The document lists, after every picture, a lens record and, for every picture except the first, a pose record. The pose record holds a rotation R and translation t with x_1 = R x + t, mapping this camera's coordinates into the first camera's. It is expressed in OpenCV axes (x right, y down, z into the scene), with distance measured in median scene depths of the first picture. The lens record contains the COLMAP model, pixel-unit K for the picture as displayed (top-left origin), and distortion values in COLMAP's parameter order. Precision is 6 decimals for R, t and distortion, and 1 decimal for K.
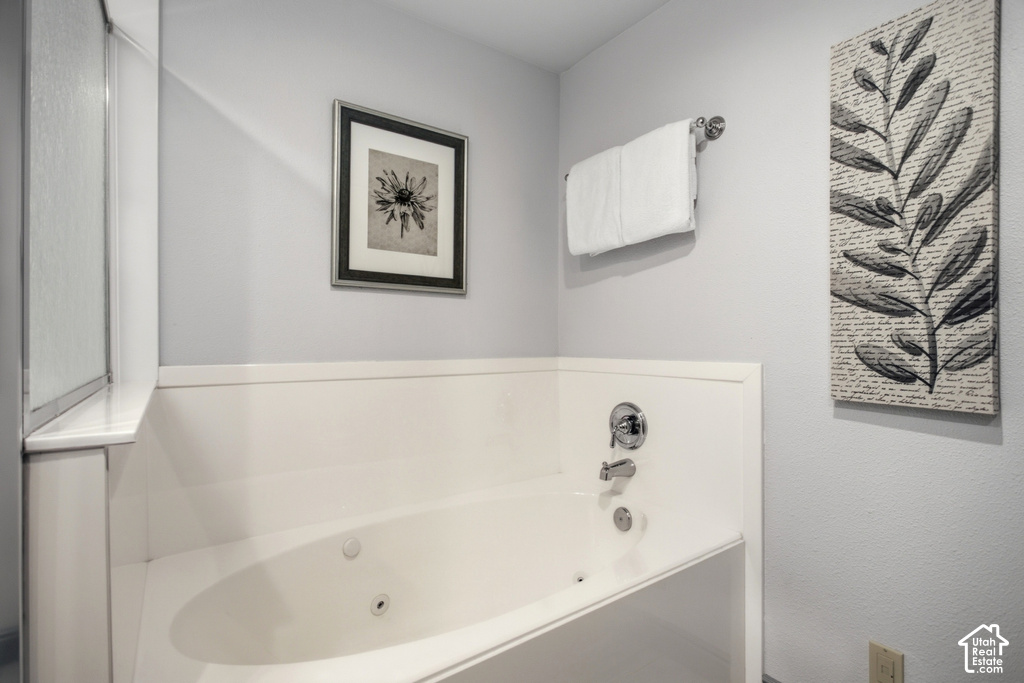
lens RADIAL K [[483.4, 0, 503.9], [0, 483.4, 338.6], [0, 0, 1]] dist [-0.013214, 0.003648]
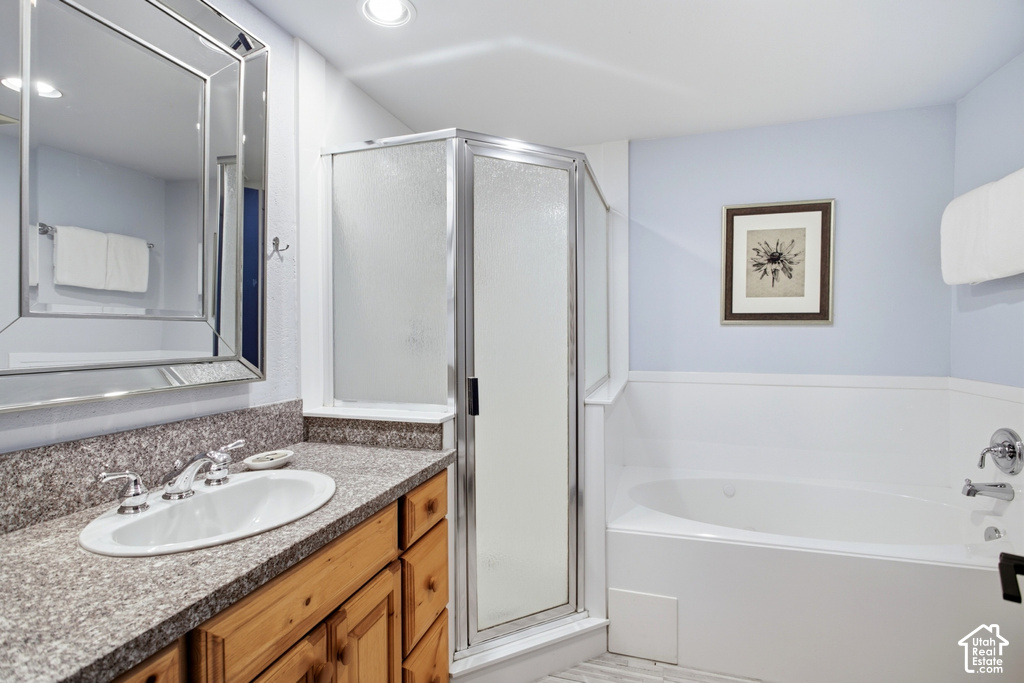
lens RADIAL K [[483.4, 0, 508.2], [0, 483.4, 335.8], [0, 0, 1]] dist [-0.013214, 0.003648]
pose [[0.626097, 0.006240, -0.779720, 0.402026], [0.002327, 0.999949, 0.009871, -0.080922], [0.779742, -0.007995, 0.626050, -0.488676]]
